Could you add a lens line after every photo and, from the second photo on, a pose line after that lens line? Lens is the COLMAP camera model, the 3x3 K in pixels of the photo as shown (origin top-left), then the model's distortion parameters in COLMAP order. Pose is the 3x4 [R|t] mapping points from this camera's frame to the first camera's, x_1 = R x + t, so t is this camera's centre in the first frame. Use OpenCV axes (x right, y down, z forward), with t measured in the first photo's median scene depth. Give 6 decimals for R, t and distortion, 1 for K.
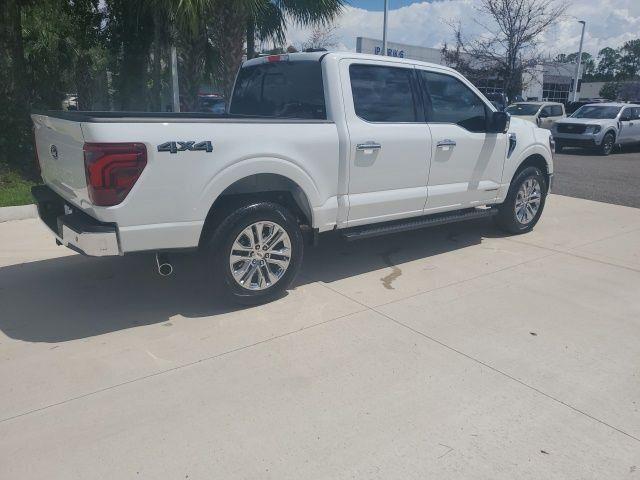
lens RADIAL K [[501.1, 0, 317.3], [0, 501.1, 235.8], [0, 0, 1]] dist [0.028298, -0.005576]
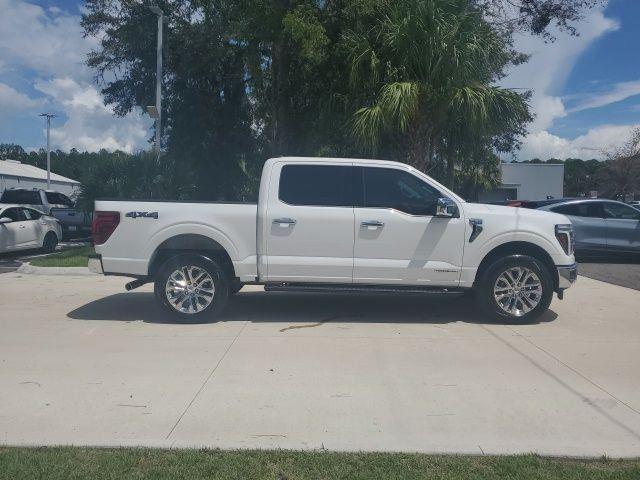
lens RADIAL K [[497.8, 0, 319.8], [0, 497.8, 225.5], [0, 0, 1]] dist [0.031154, -0.002327]
pose [[0.794459, 0.012707, -0.607185, 1.008550], [-0.154532, 0.971104, -0.181871, 0.060184], [0.587329, 0.238318, 0.773466, 0.034848]]
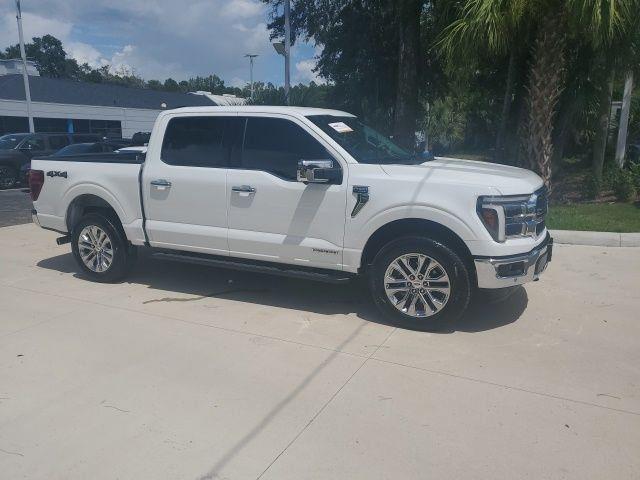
lens RADIAL K [[506.3, 0, 305.4], [0, 506.3, 239.9], [0, 0, 1]] dist [0.040518, -0.000309]
pose [[0.435360, 0.159136, -0.886080, 1.398043], [-0.214346, 0.974271, 0.069660, -0.211352], [0.874367, 0.159601, 0.458268, 0.781932]]
